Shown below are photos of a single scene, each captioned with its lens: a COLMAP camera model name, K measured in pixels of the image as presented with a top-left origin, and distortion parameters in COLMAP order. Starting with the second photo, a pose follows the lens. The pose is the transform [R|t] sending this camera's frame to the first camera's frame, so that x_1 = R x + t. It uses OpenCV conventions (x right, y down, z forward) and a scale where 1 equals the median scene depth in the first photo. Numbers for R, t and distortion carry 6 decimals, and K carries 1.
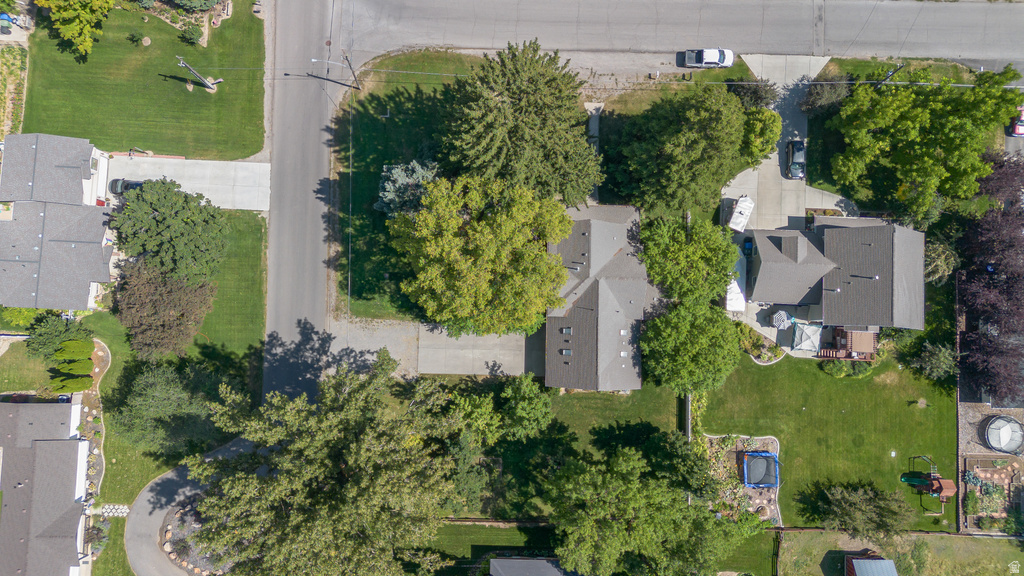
lens RADIAL K [[734.4, 0, 511.3], [0, 734.4, 283.2], [0, 0, 1]] dist [0.084409, -0.008201]
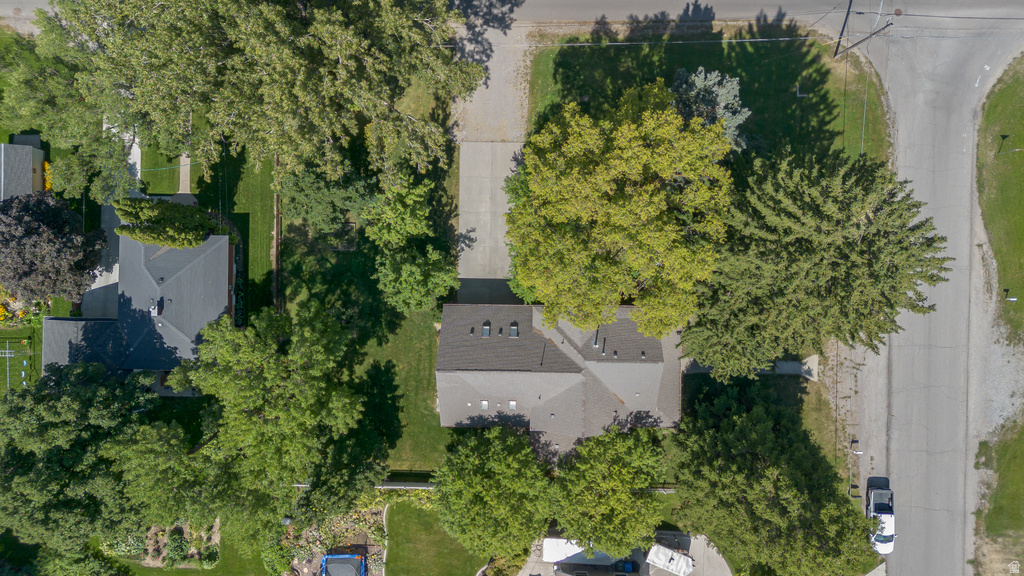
lens RADIAL K [[734.4, 0, 514.3], [0, 734.4, 296.8], [0, 0, 1]] dist [0.084409, -0.008201]
pose [[0.007428, 0.999885, 0.013255, 0.029850], [-0.996446, 0.006289, 0.084000, 0.000286], [0.083907, -0.013831, 0.996378, 0.239195]]
